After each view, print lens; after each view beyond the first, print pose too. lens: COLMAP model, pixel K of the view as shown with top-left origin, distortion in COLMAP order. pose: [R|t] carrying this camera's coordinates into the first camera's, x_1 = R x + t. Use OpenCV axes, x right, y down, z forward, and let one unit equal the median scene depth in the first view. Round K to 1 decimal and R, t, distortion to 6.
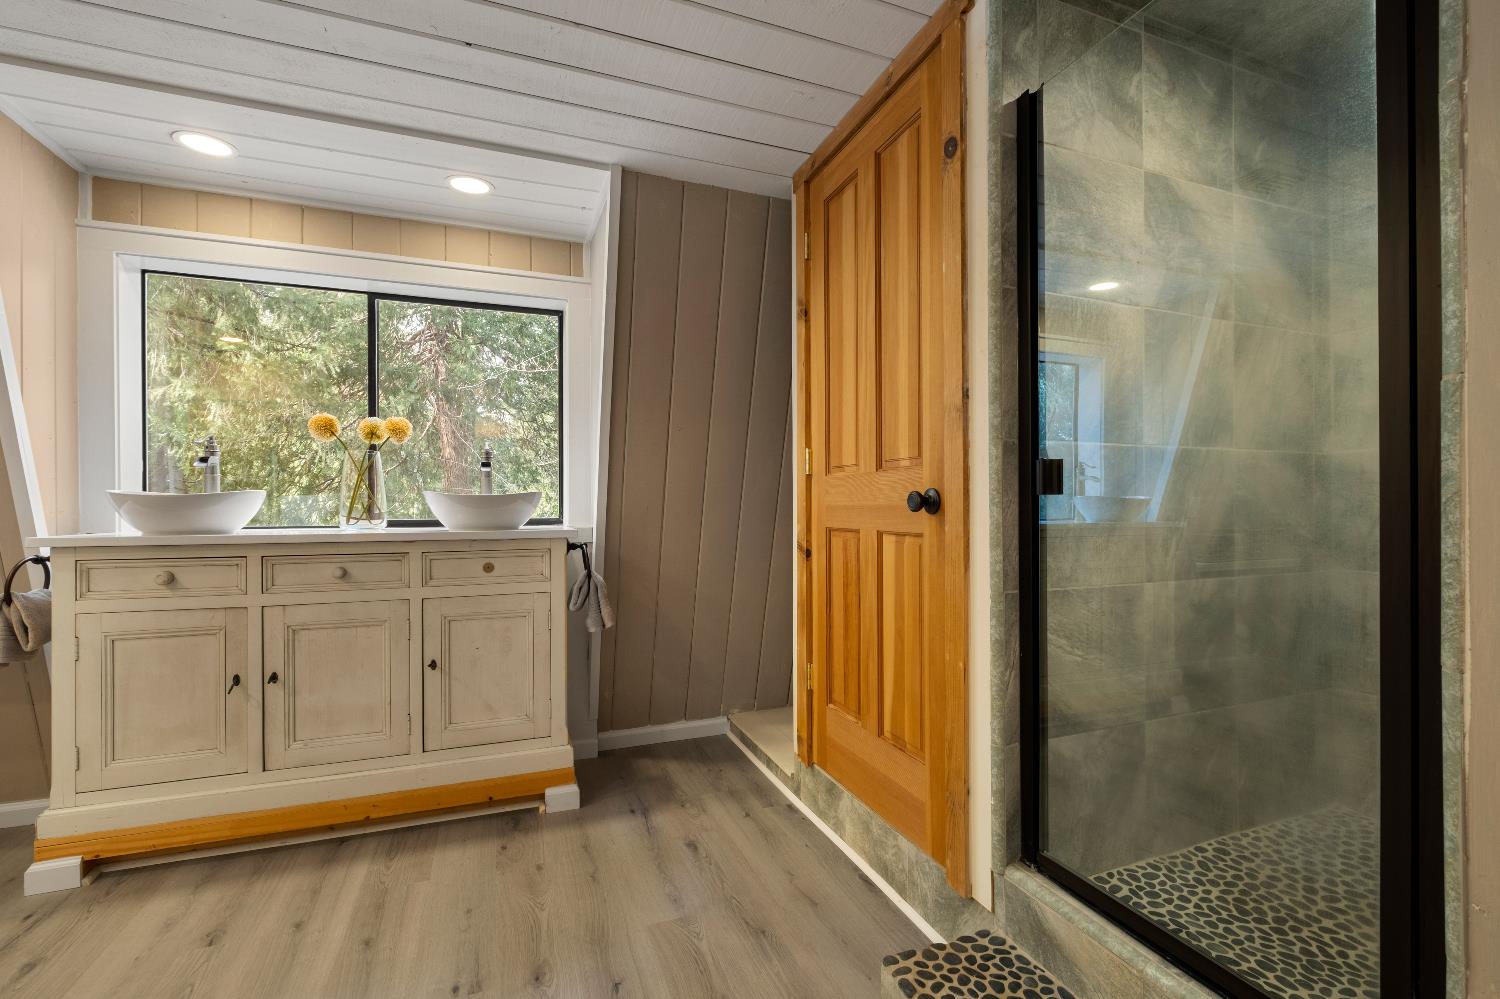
lens RADIAL K [[655.7, 0, 750.3], [0, 655.7, 501.7], [0, 0, 1]] dist [-0.005038, -0.000629]
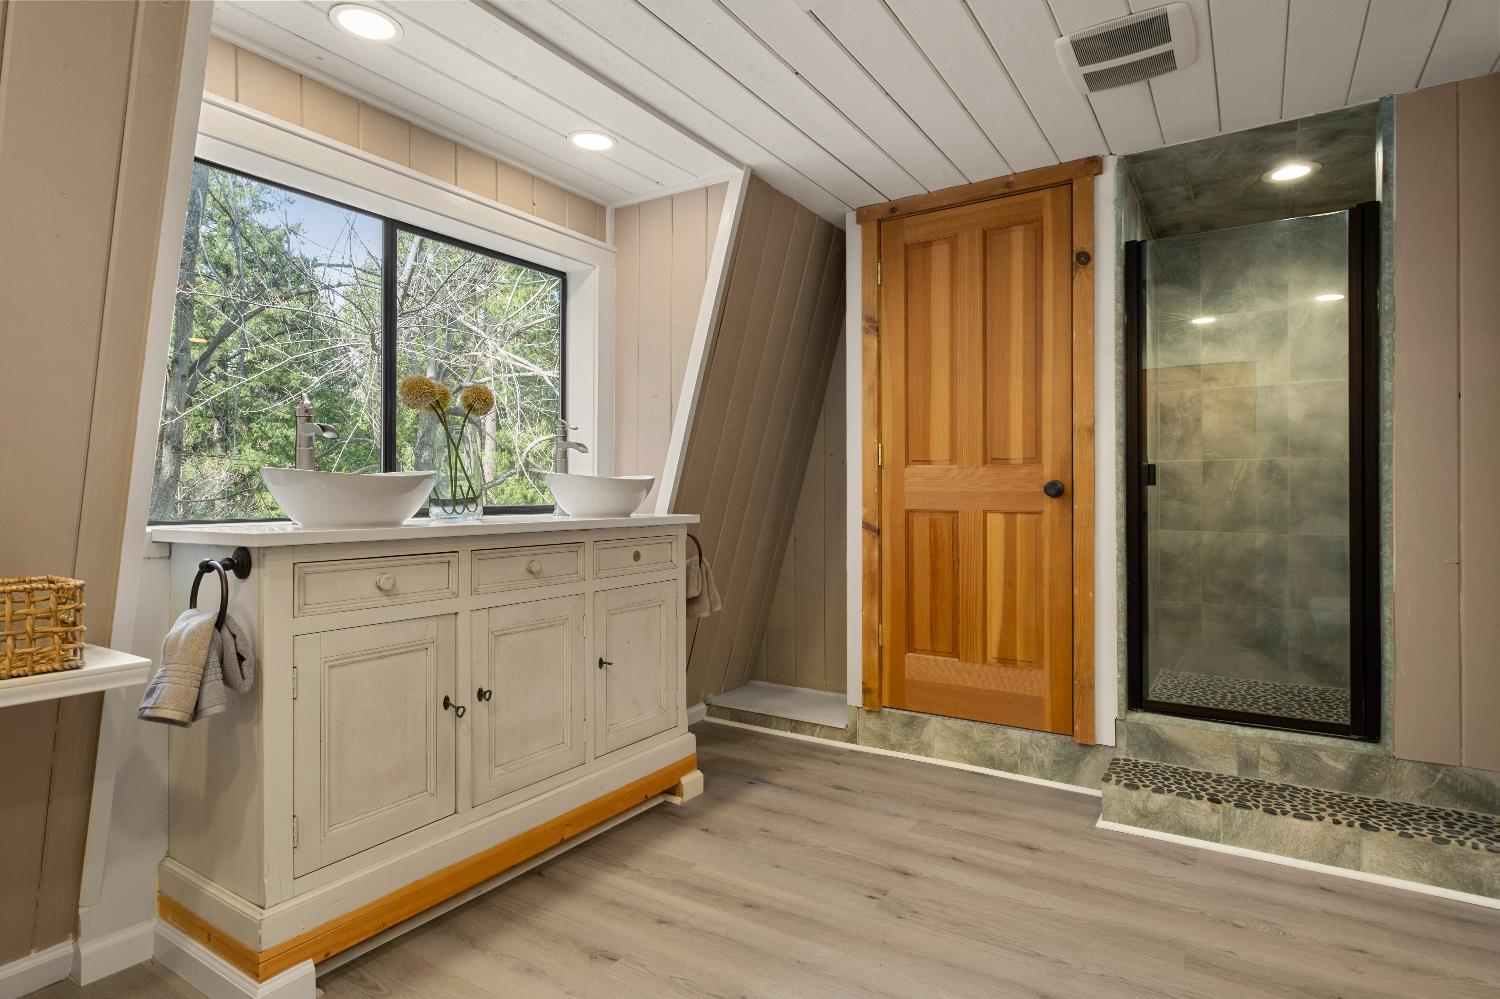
lens RADIAL K [[790.1, 0, 747.6], [0, 790.1, 483.9], [0, 0, 1]] dist [-0.003832, -0.000458]
pose [[0.809760, 0.008209, 0.586704, -1.087825], [-0.005910, 0.999966, -0.005834, 0.001820], [-0.586732, 0.001256, 0.809780, -0.025623]]
